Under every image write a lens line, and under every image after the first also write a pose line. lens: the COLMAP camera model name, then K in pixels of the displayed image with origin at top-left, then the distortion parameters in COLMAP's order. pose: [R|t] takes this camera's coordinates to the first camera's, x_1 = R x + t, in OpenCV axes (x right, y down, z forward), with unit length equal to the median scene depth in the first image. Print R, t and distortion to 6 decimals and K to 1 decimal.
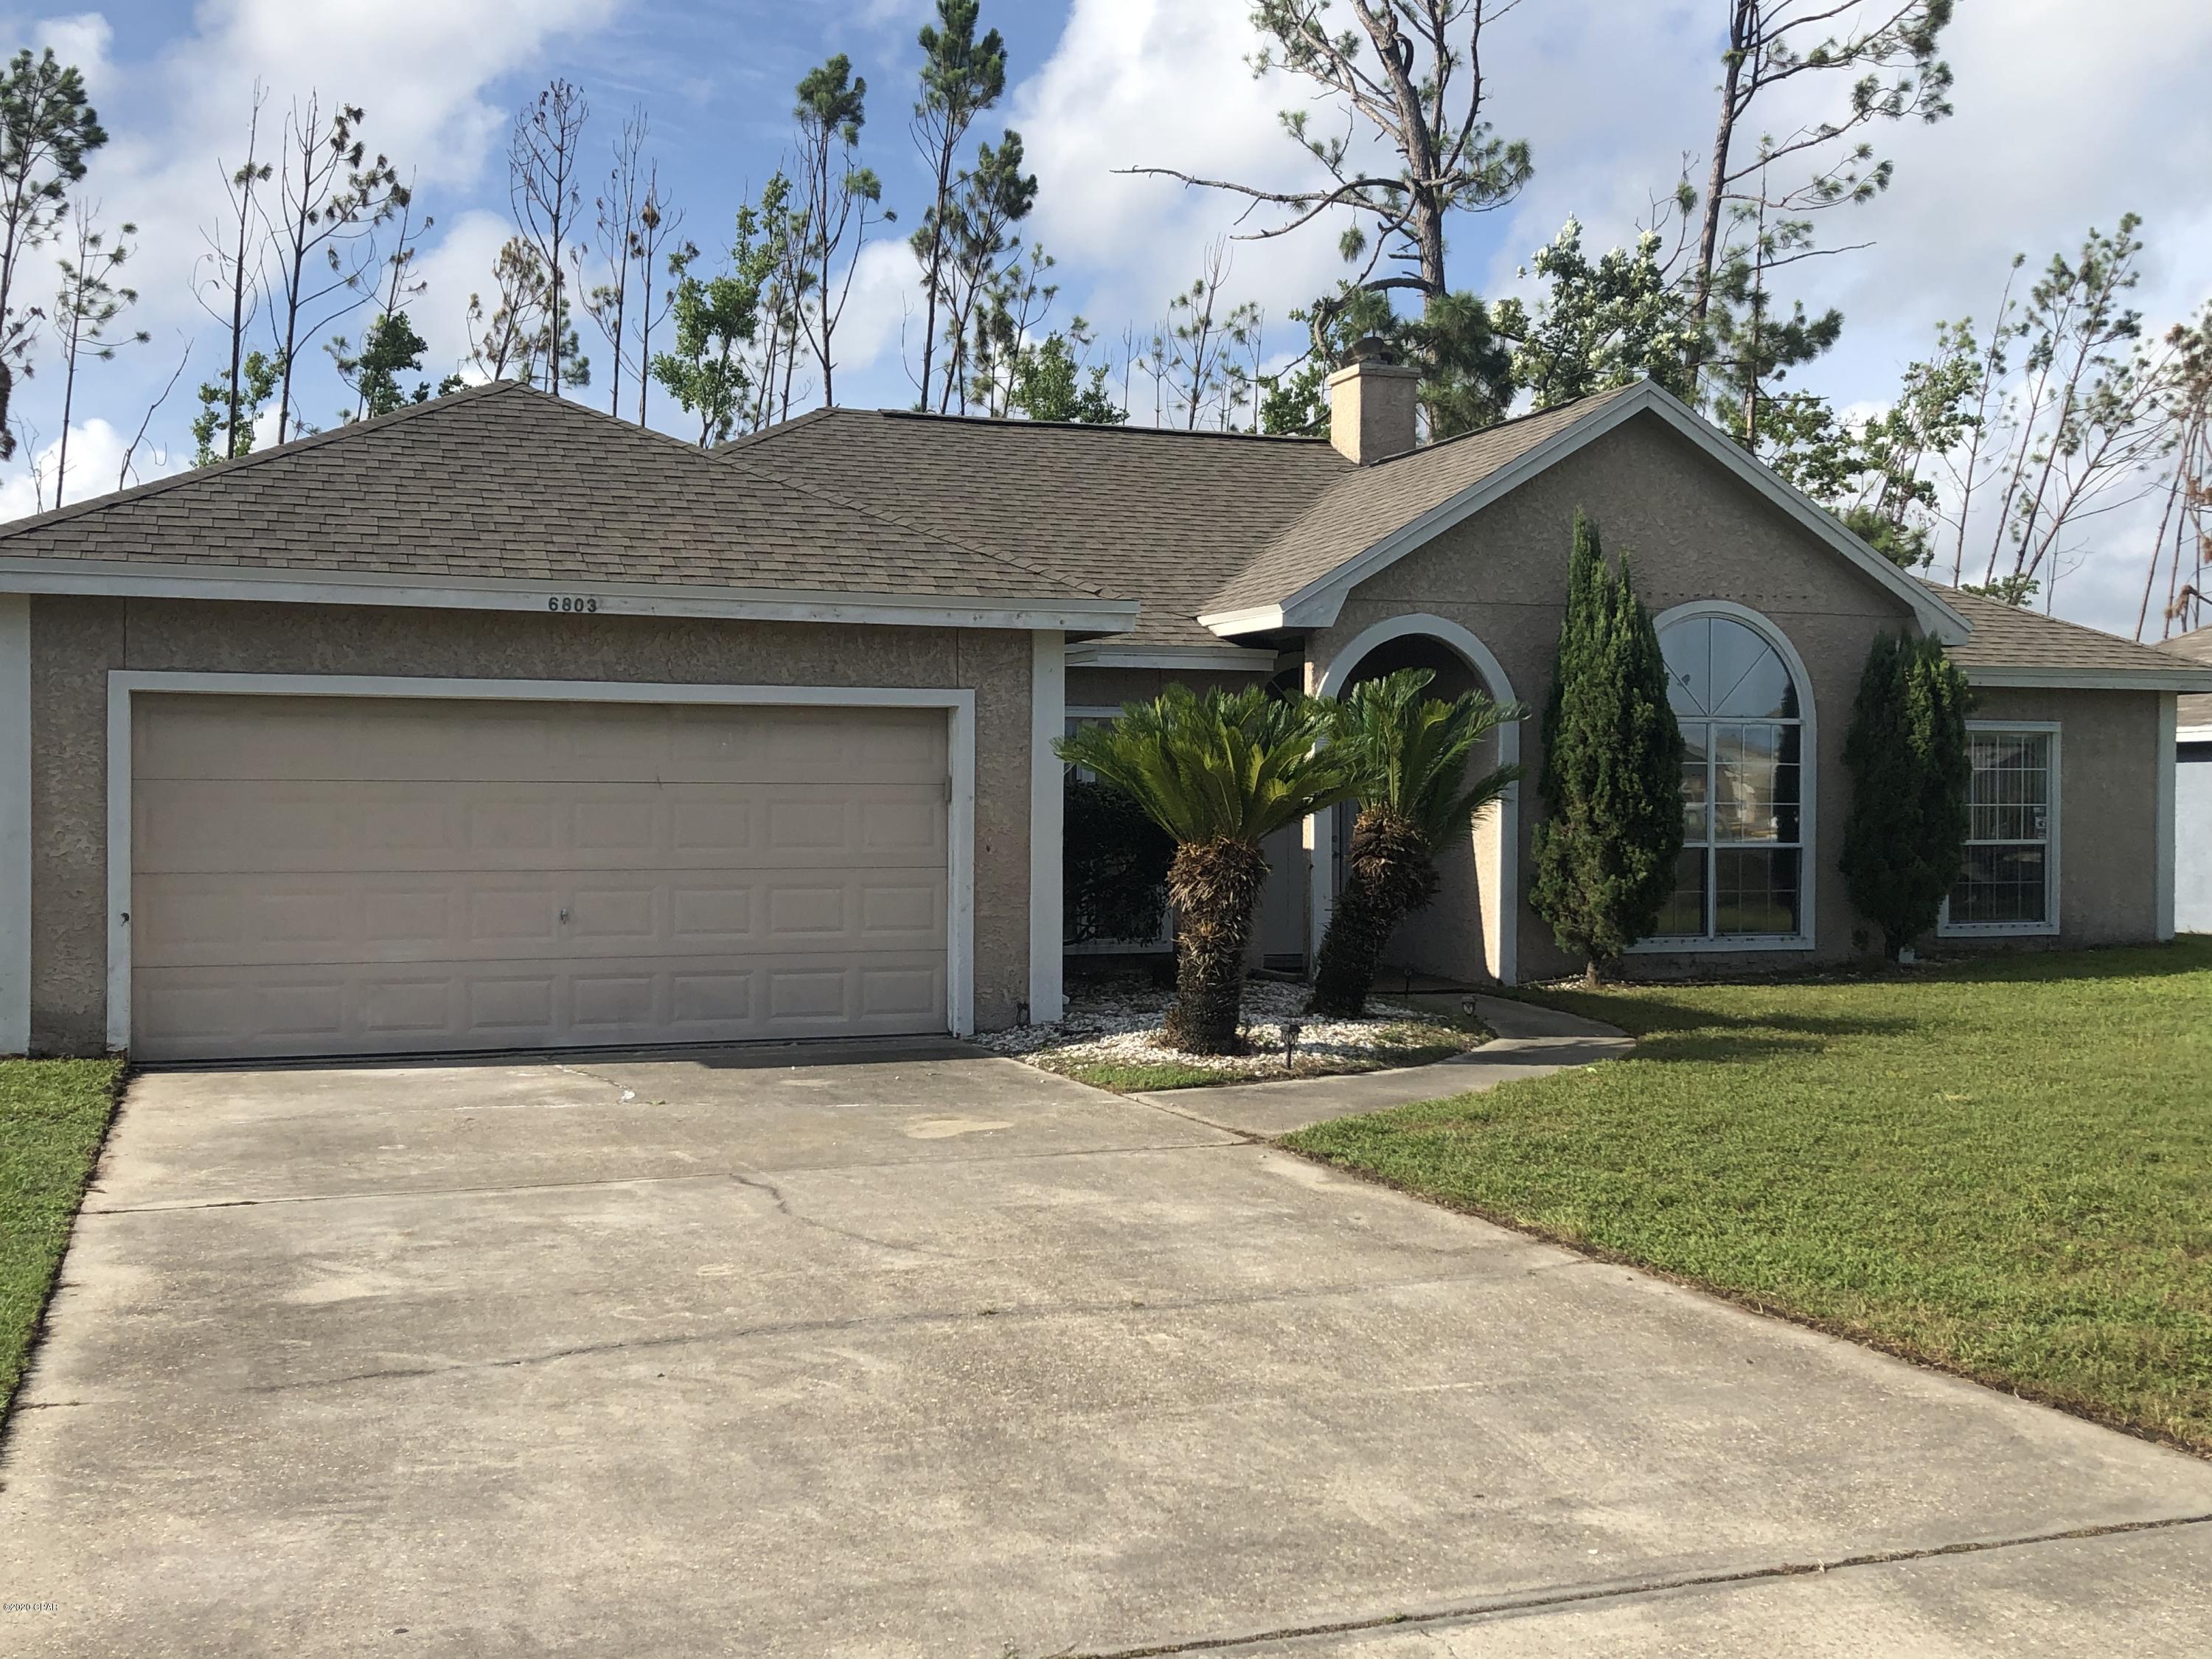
lens RADIAL K [[2403.1, 0, 1106.0], [0, 2403.1, 829.5], [0, 0, 1]] dist [0.071641, -0.116075]
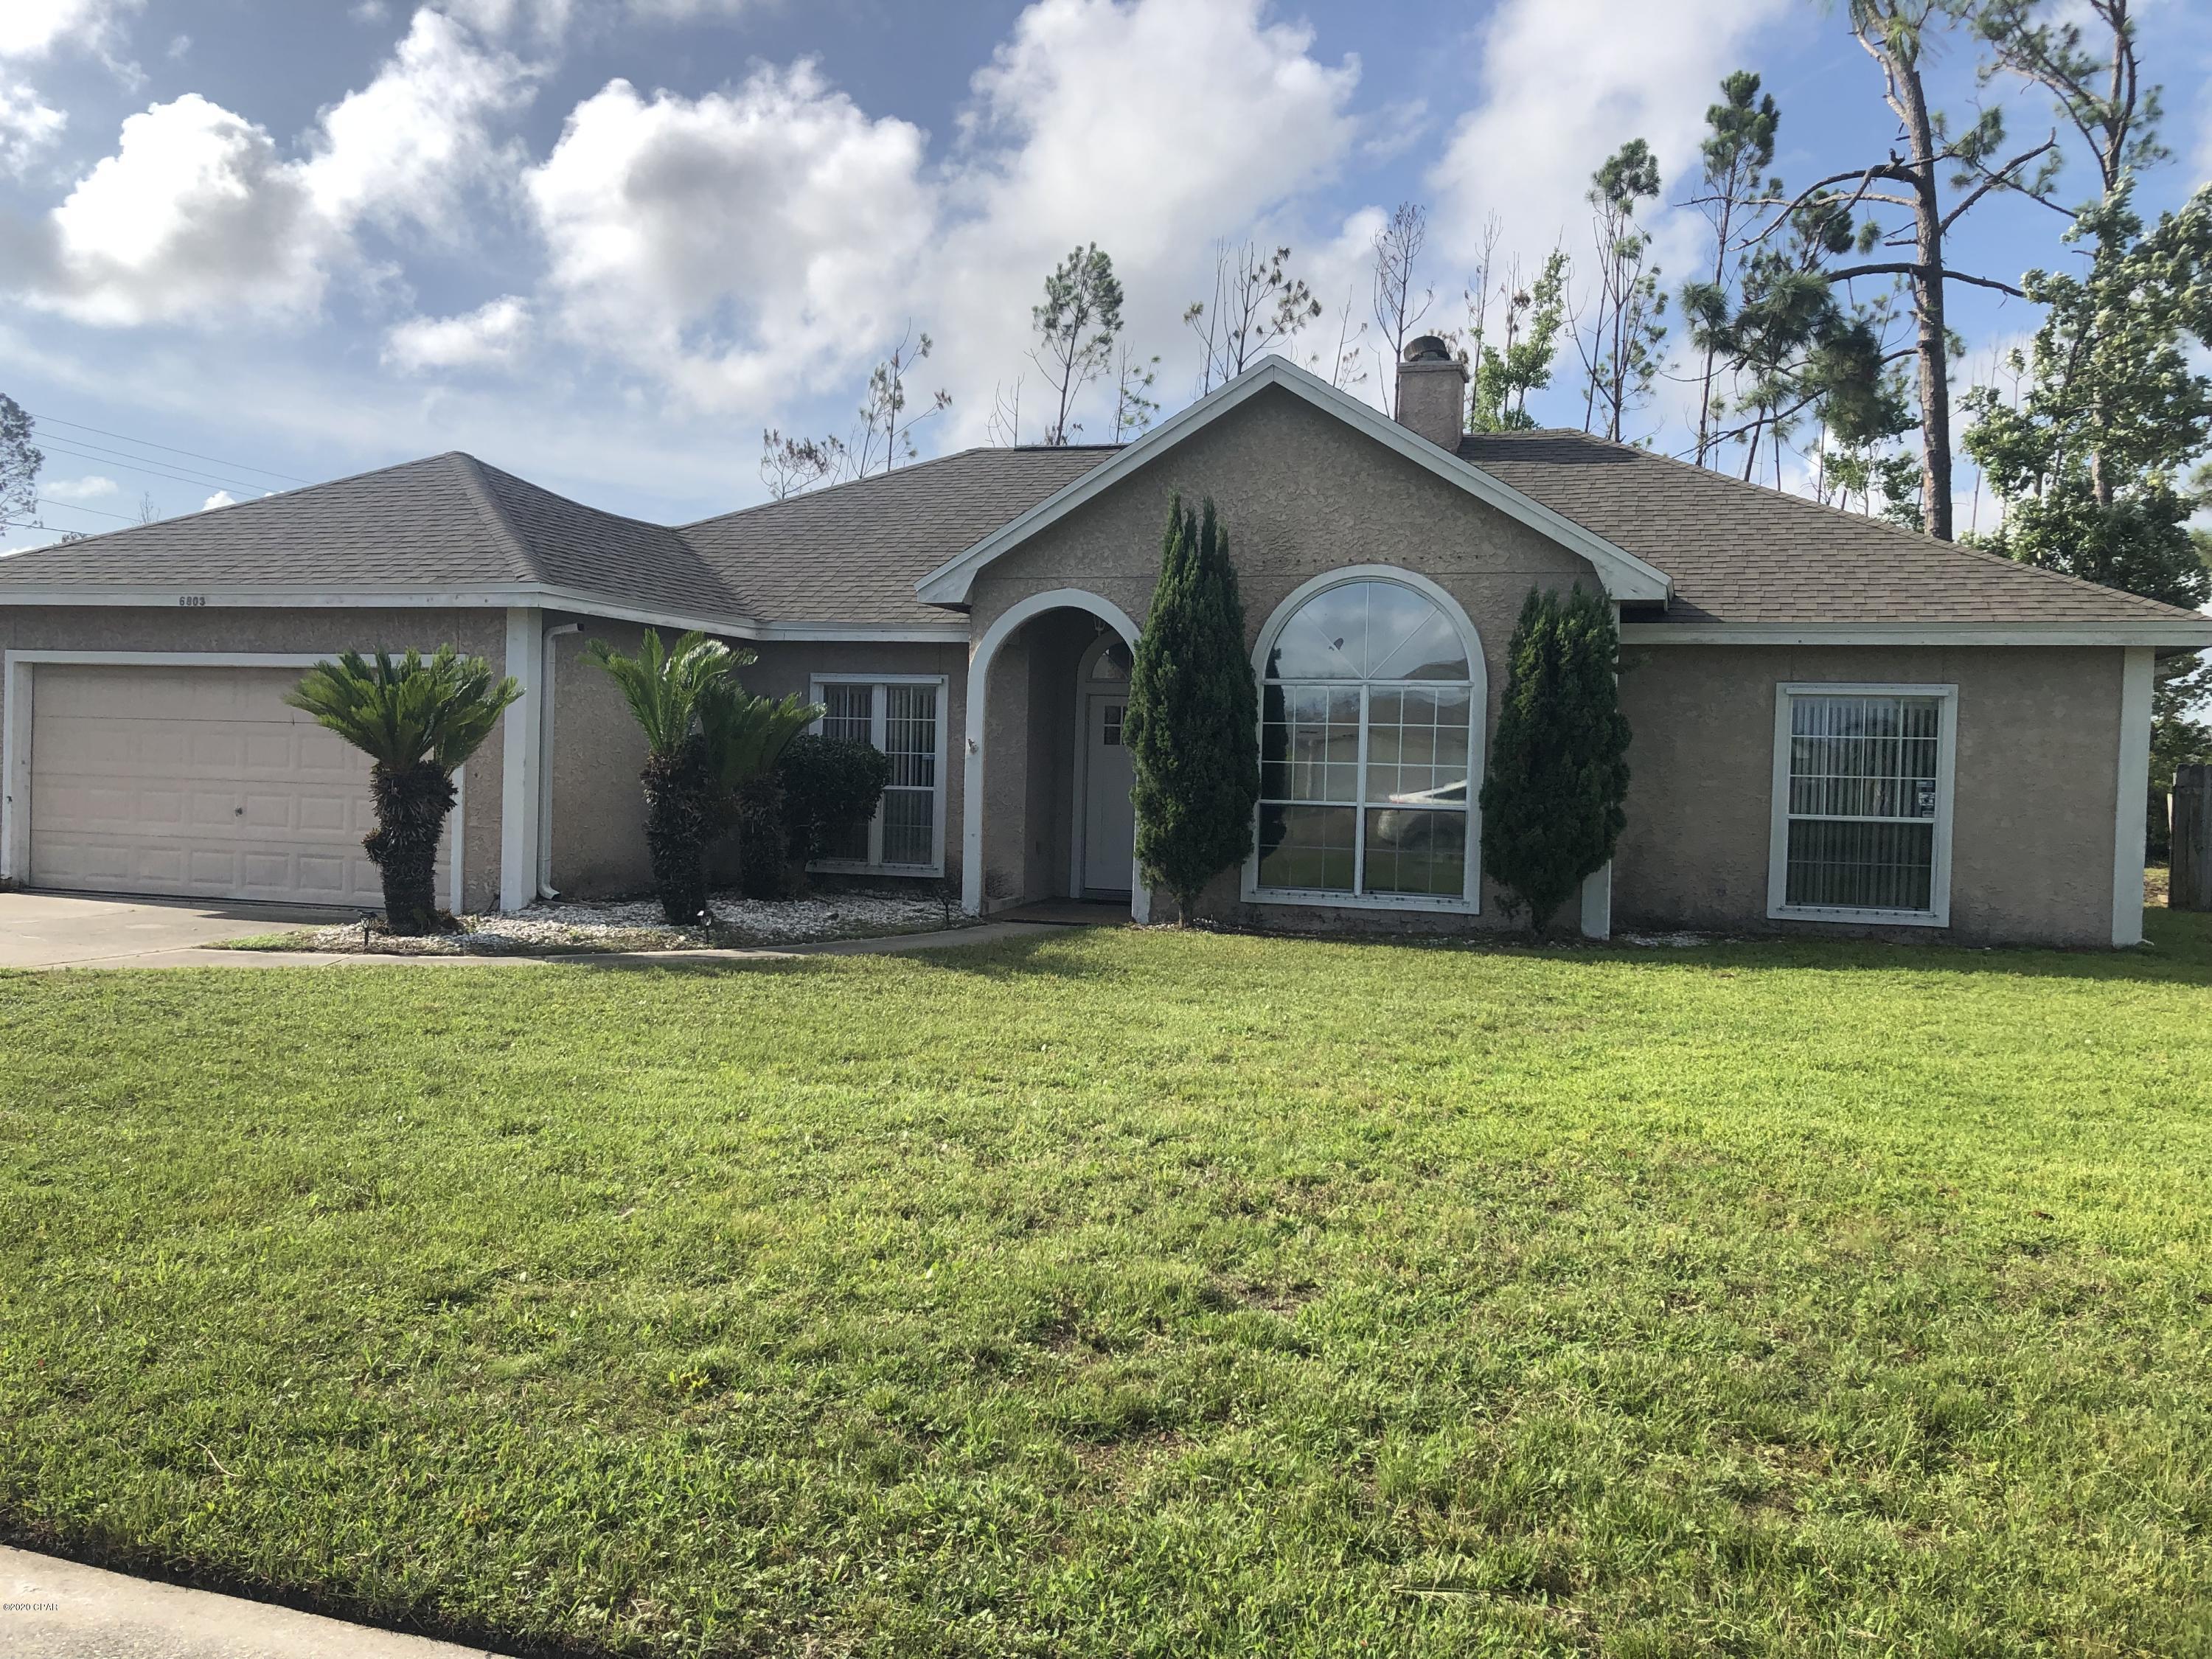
lens RADIAL K [[1836.8, 0, 1106.0], [0, 1836.8, 829.5], [0, 0, 1]] dist [0.009207, 0.004559]
pose [[0.780573, 0.043433, -0.623554, 0.645451], [-0.031657, 0.999050, 0.029960, -0.002872], [0.624263, -0.003646, 0.781206, 0.318463]]
